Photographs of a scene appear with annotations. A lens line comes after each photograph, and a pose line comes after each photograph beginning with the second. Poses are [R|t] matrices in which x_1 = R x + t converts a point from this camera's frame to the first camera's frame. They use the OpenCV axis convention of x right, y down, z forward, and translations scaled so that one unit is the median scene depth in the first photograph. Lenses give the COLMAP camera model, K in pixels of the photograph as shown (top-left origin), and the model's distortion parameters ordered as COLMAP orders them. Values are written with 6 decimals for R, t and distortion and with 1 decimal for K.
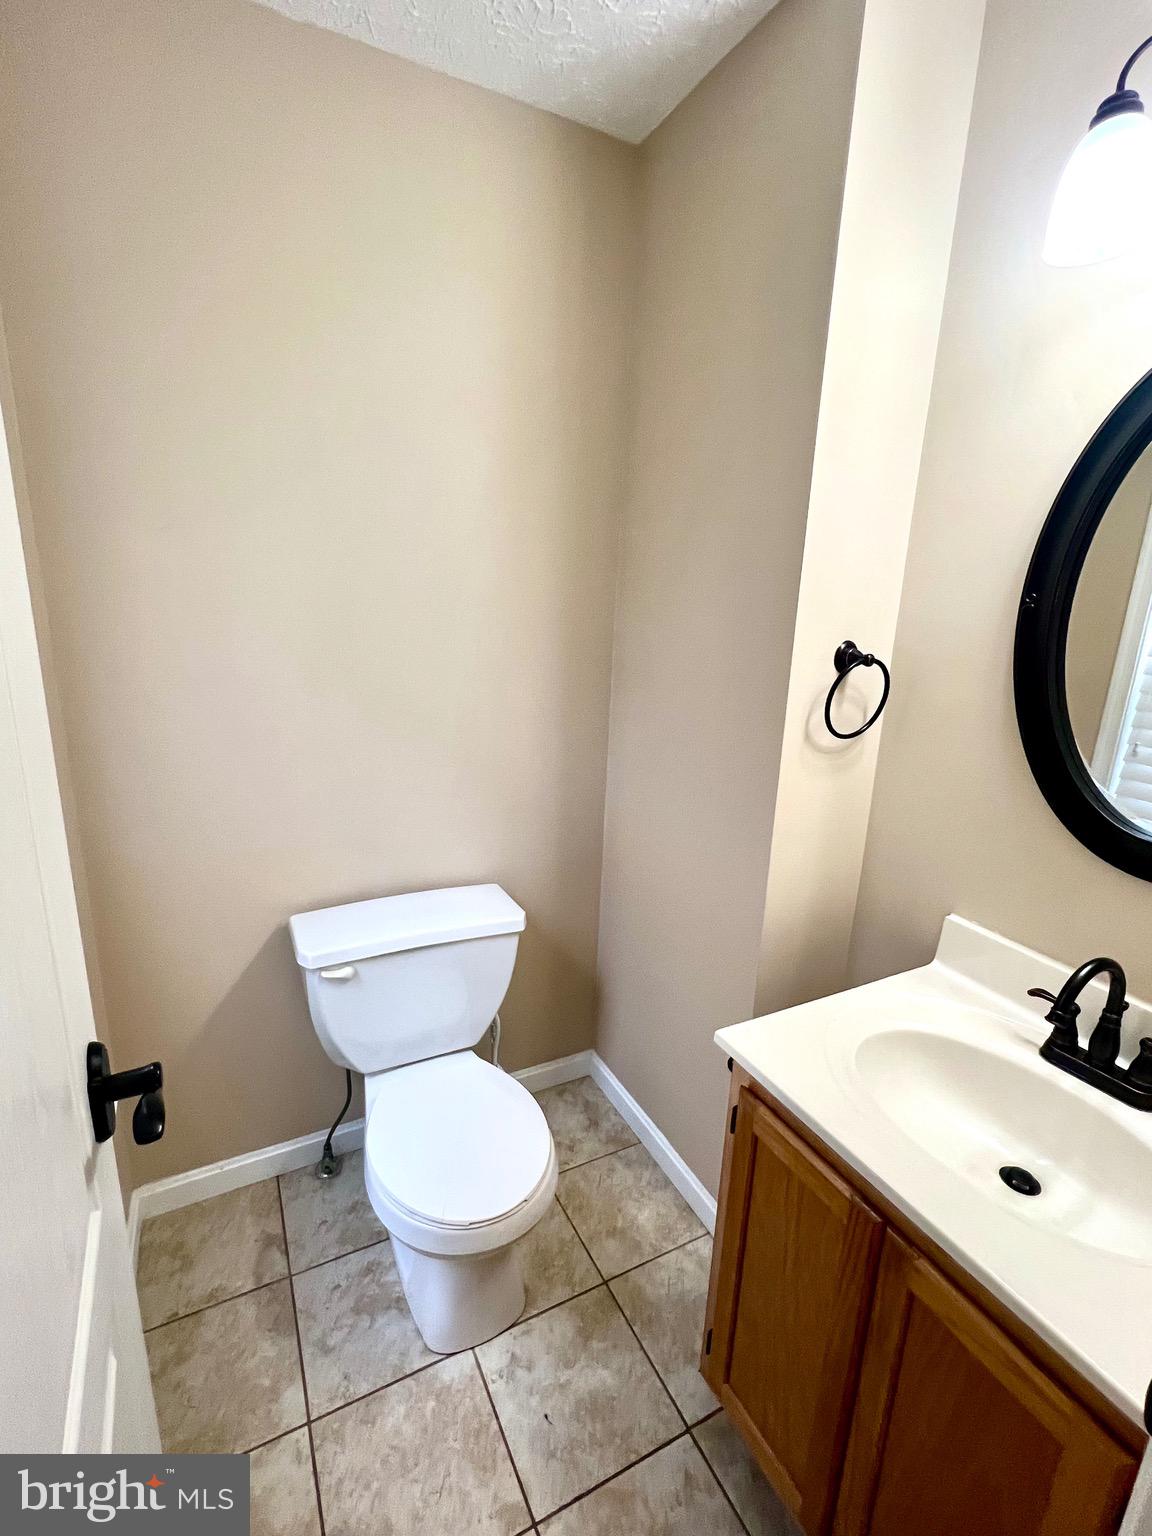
lens RADIAL K [[700.8, 0, 576.0], [0, 700.8, 768.0], [0, 0, 1]] dist [-0.001086, 0.000250]
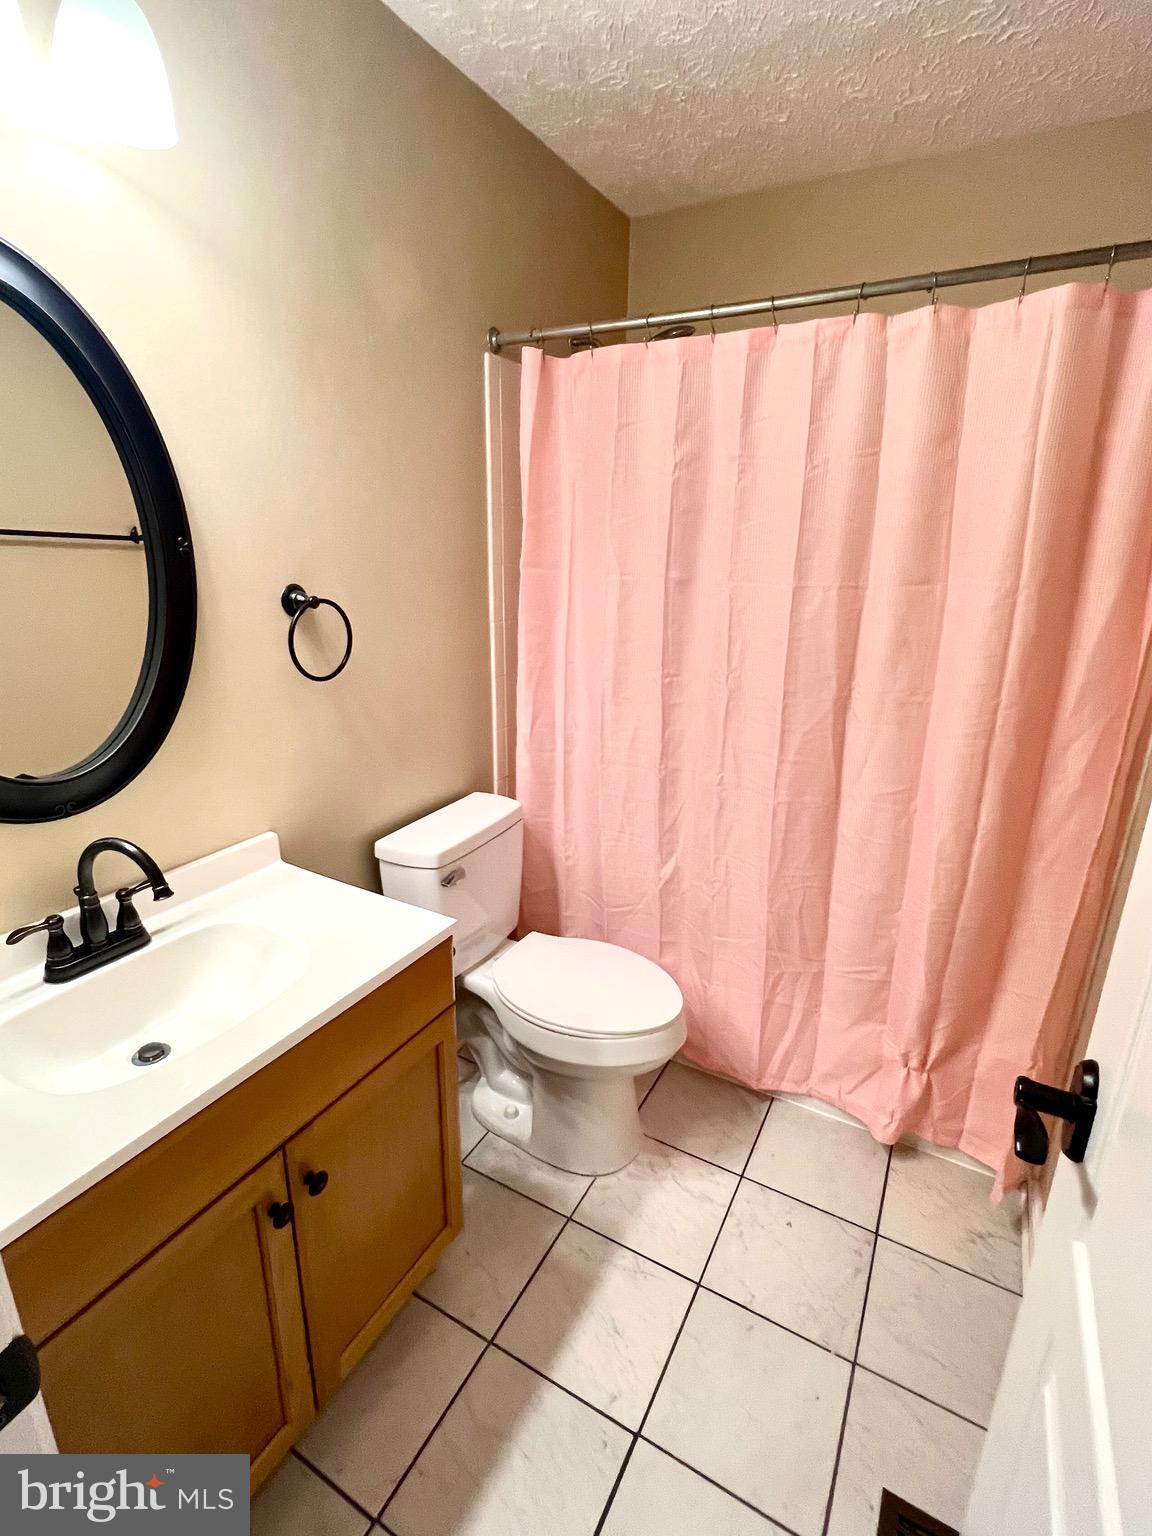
lens RADIAL K [[724.5, 0, 576.0], [0, 724.5, 768.0], [0, 0, 1]] dist [0.000409, 0.000029]
pose [[-0.552327, -0.287645, 0.782429, -0.847460], [0.172160, 0.878991, 0.444675, -0.359442], [-0.815656, 0.380309, -0.435970, 1.213367]]
